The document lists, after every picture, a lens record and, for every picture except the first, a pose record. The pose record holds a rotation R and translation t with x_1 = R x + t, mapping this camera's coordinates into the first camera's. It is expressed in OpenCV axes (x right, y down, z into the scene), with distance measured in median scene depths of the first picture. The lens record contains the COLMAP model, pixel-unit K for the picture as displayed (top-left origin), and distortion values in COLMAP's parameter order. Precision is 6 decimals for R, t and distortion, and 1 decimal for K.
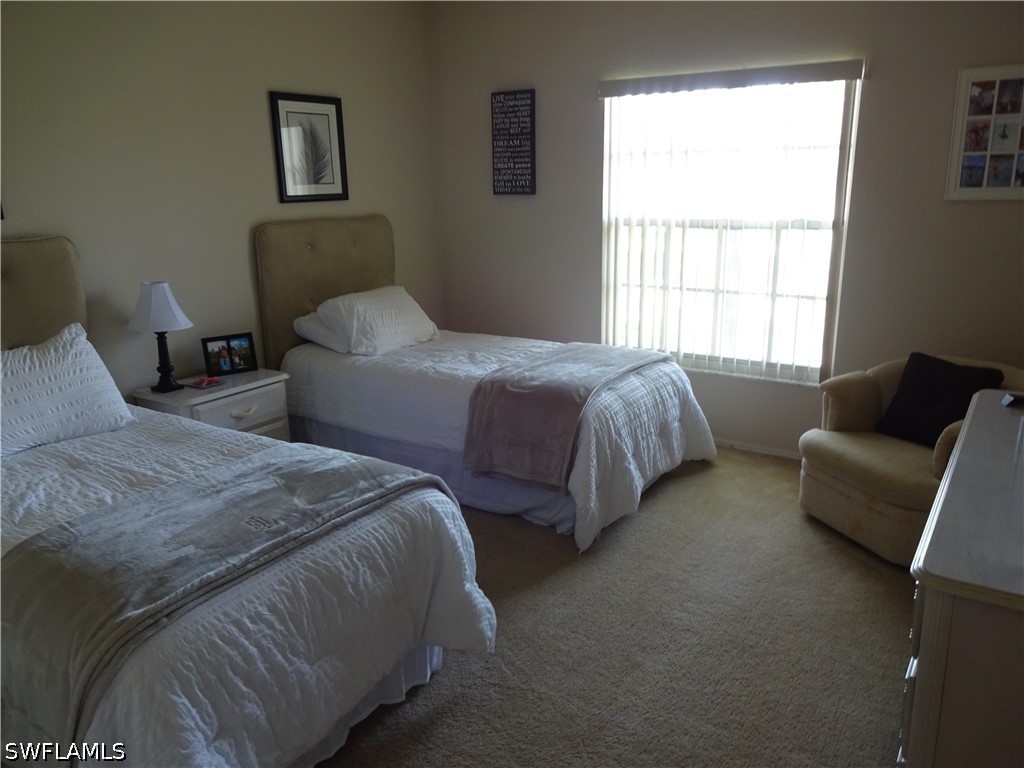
lens RADIAL K [[765.8, 0, 516.5], [0, 765.8, 383.8], [0, 0, 1]] dist [0.004025, -0.001025]
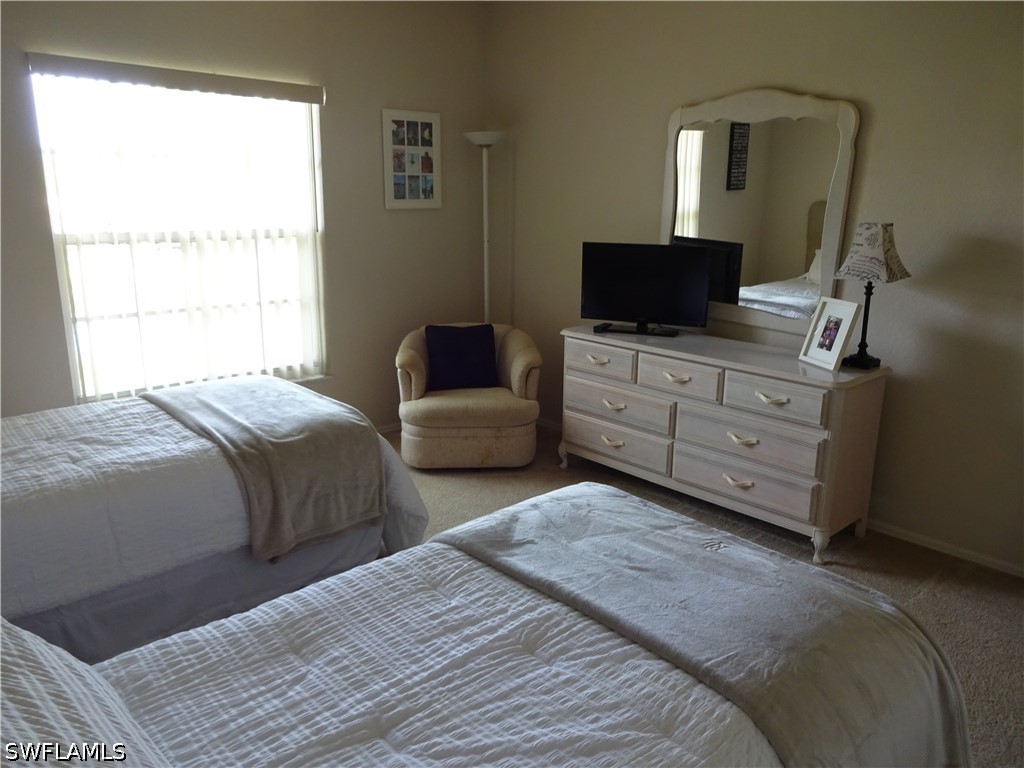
lens RADIAL K [[765.8, 0, 516.5], [0, 765.8, 383.8], [0, 0, 1]] dist [0.004025, -0.001025]
pose [[0.238657, -0.220385, 0.945766, -0.691811], [0.232132, 0.958621, 0.164804, -0.125259], [-0.942951, 0.180211, 0.279940, 0.509980]]
